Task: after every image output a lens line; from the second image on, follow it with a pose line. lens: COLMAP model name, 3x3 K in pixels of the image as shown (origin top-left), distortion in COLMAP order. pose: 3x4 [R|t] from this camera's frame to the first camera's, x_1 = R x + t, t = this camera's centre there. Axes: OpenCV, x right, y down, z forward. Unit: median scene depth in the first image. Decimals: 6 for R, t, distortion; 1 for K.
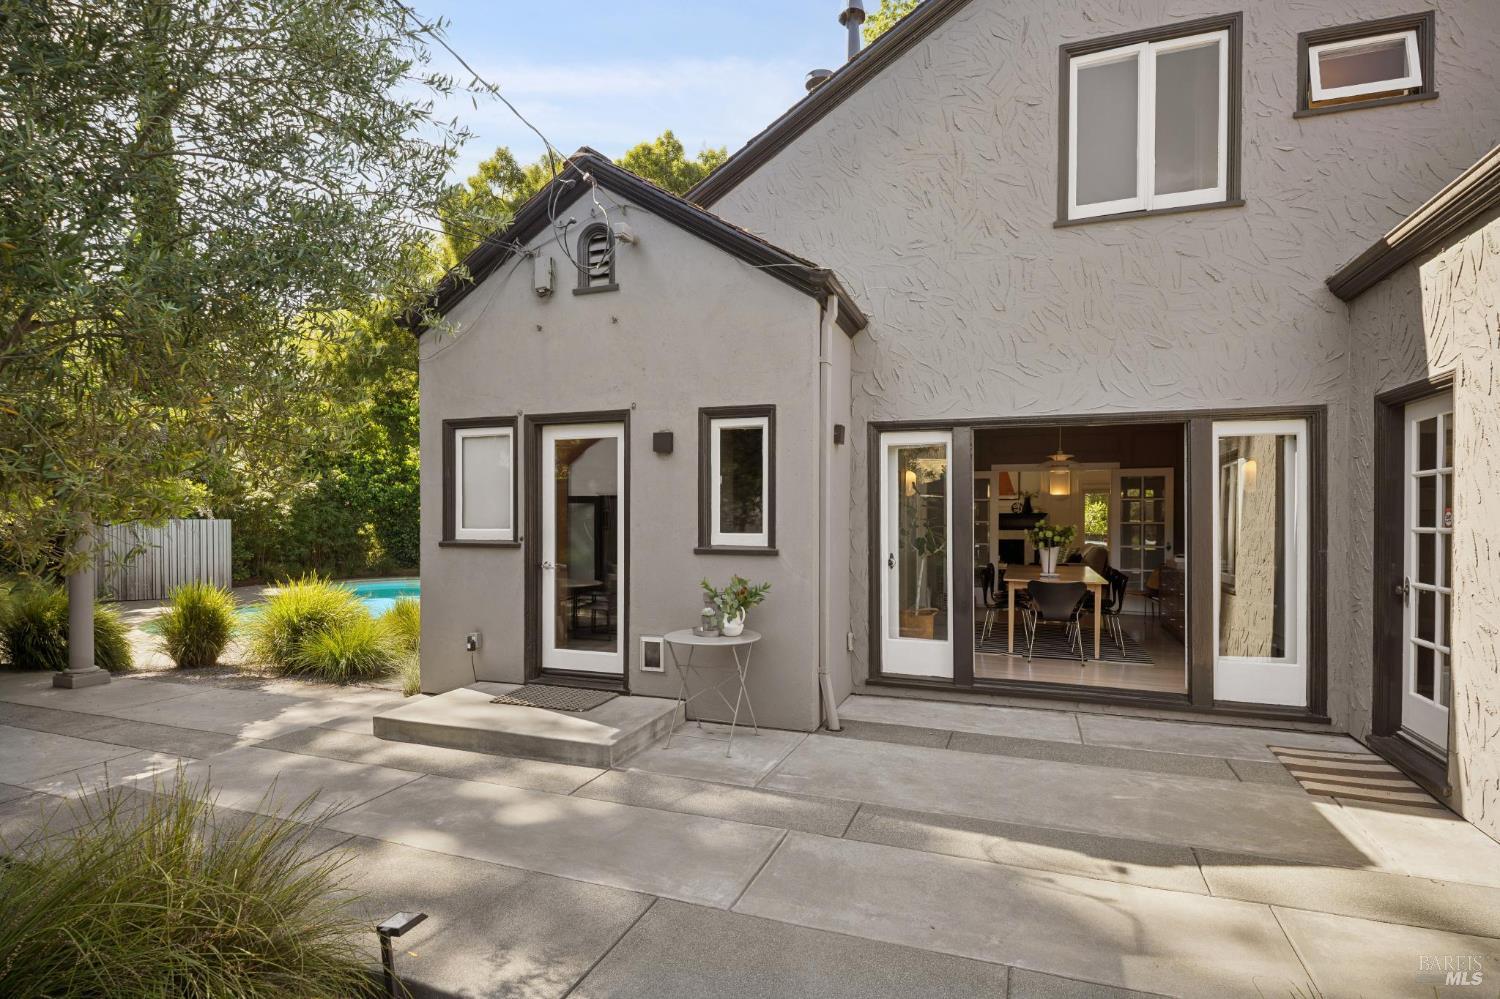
lens RADIAL K [[759.9, 0, 755.0], [0, 759.9, 525.4], [0, 0, 1]] dist [0.031446, -0.031774]
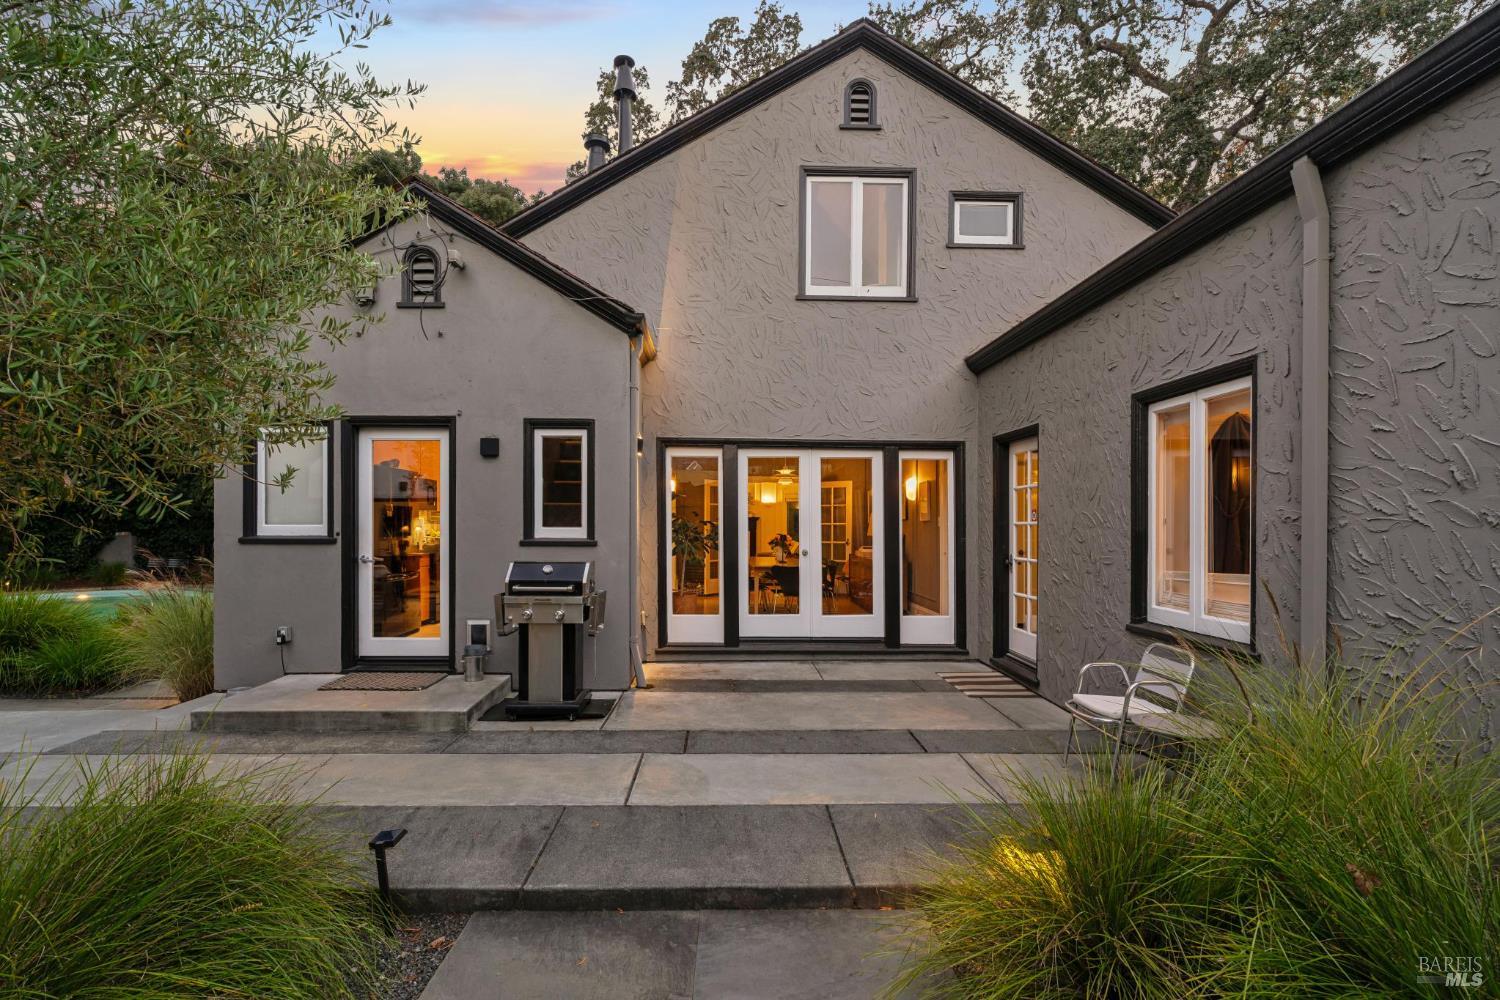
lens RADIAL K [[709.8, 0, 744.3], [0, 709.8, 524.3], [0, 0, 1]] dist [-0.002916, -0.000220]
pose [[0.925840, 0.001317, 0.377914, -0.169686], [0.003487, 0.999922, -0.012026, 0.019086], [-0.377900, 0.012452, 0.925763, -0.114834]]
